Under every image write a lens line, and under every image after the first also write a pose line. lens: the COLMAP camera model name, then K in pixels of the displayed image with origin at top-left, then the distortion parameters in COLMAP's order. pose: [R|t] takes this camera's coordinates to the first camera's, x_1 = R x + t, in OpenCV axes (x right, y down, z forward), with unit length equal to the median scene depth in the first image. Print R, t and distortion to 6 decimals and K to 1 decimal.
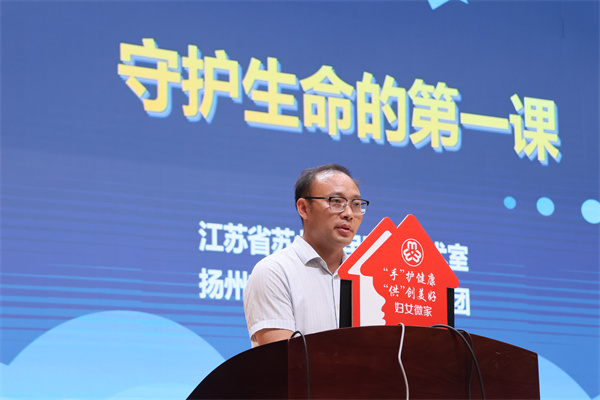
lens RADIAL K [[1713.4, 0, 299.8], [0, 1713.4, 204.4], [0, 0, 1]] dist [0.605277, 0.000000]
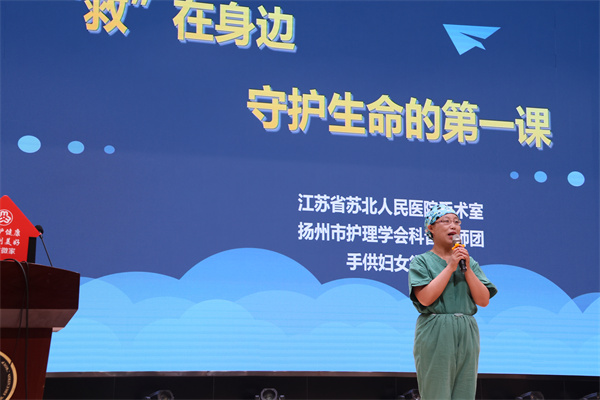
lens RADIAL K [[1066.3, 0, 300.9], [0, 1066.3, 194.1], [0, 0, 1]] dist [0.296228, 0.000000]
pose [[0.968413, -0.029479, -0.247601, 0.187726], [0.032656, 0.999429, 0.008732, 0.001388], [0.247202, -0.016542, 0.968823, 0.003146]]
